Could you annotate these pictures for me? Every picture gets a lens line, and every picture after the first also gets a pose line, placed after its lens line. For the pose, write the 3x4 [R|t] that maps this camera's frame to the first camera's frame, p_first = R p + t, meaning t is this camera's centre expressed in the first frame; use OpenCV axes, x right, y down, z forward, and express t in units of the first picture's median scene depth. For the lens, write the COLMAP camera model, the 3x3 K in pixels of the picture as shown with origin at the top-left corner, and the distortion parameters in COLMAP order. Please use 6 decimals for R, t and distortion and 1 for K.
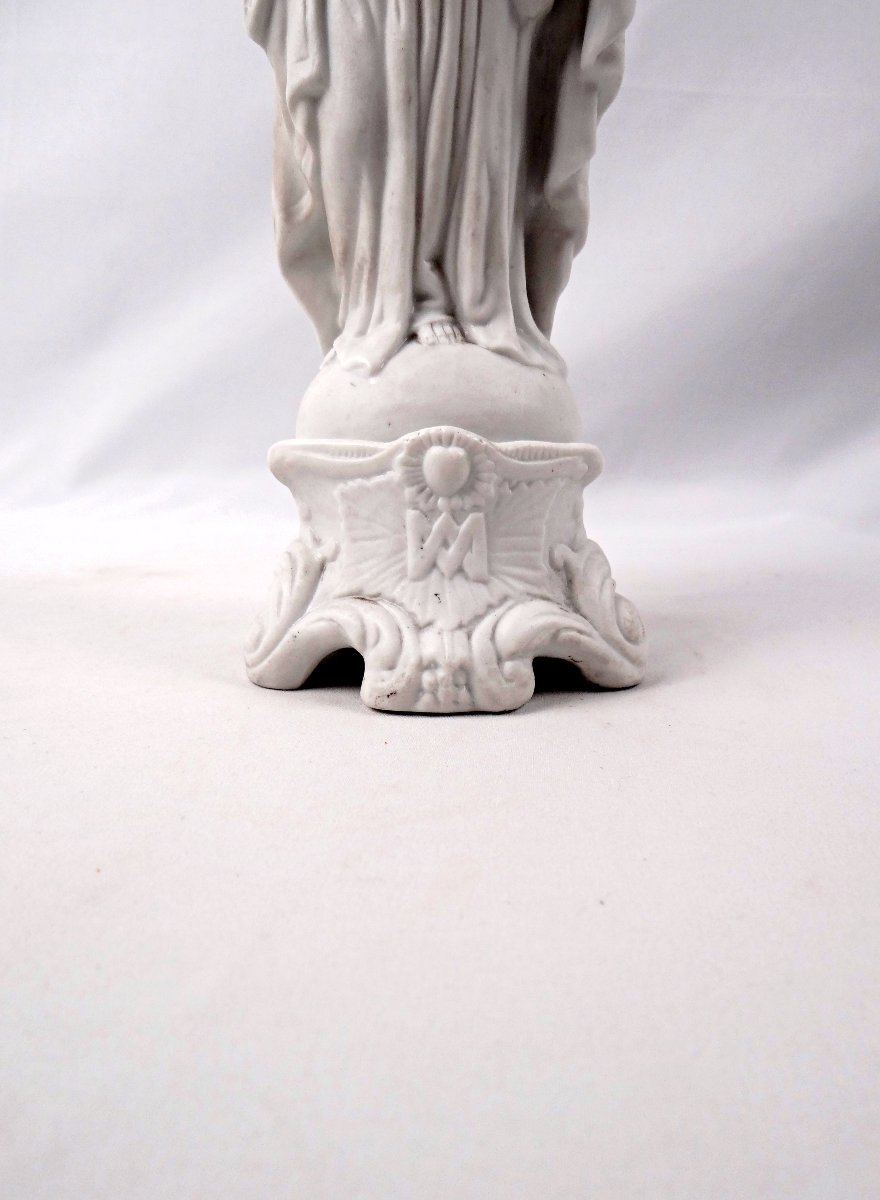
lens RADIAL K [[1015.6, 0, 442.3], [0, 1015.6, 598.3], [0, 0, 1]] dist [-0.000217, -0.010262]
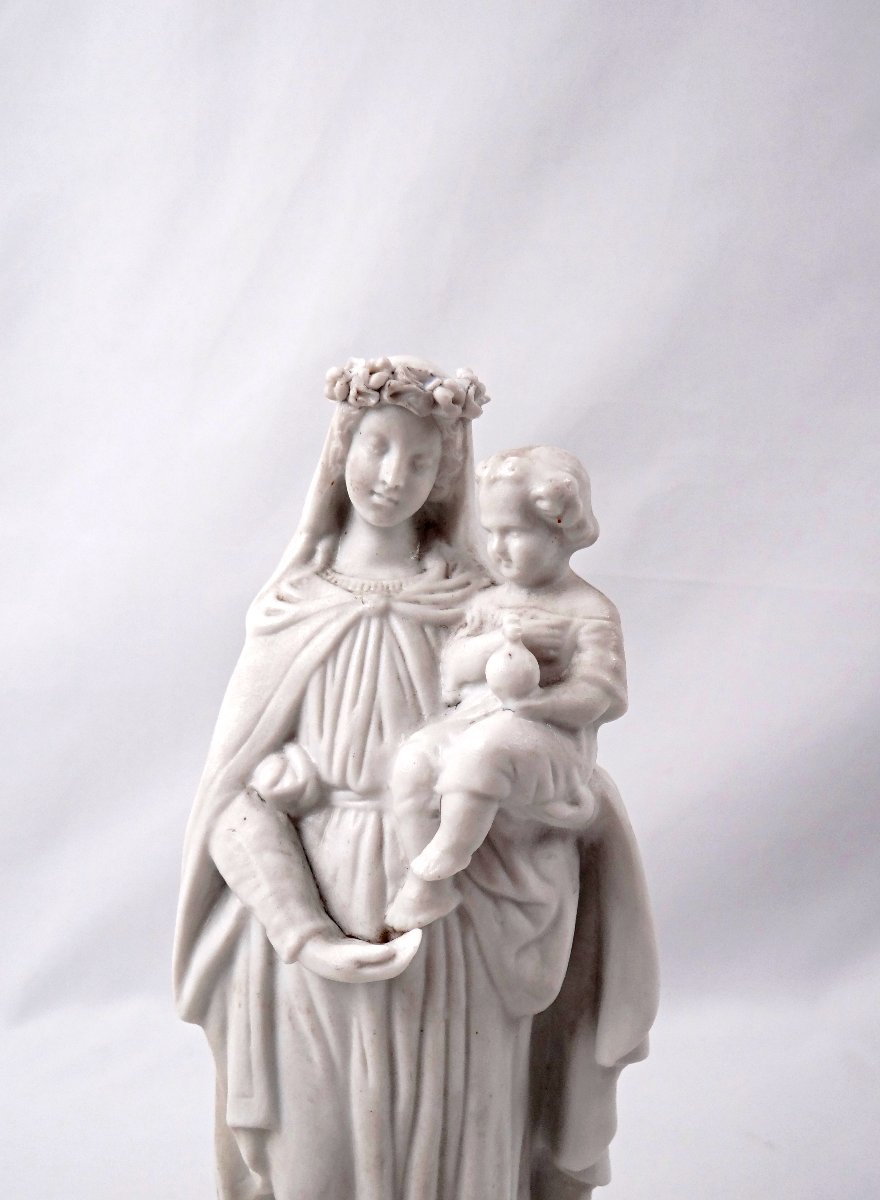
lens RADIAL K [[1015.6, 0, 447.2], [0, 1015.6, 593.3], [0, 0, 1]] dist [-0.000217, -0.010262]
pose [[0.999570, -0.025704, 0.014107, 0.017675], [0.027282, 0.991612, -0.126336, -0.794892], [-0.010741, 0.126666, 0.991887, 0.159568]]
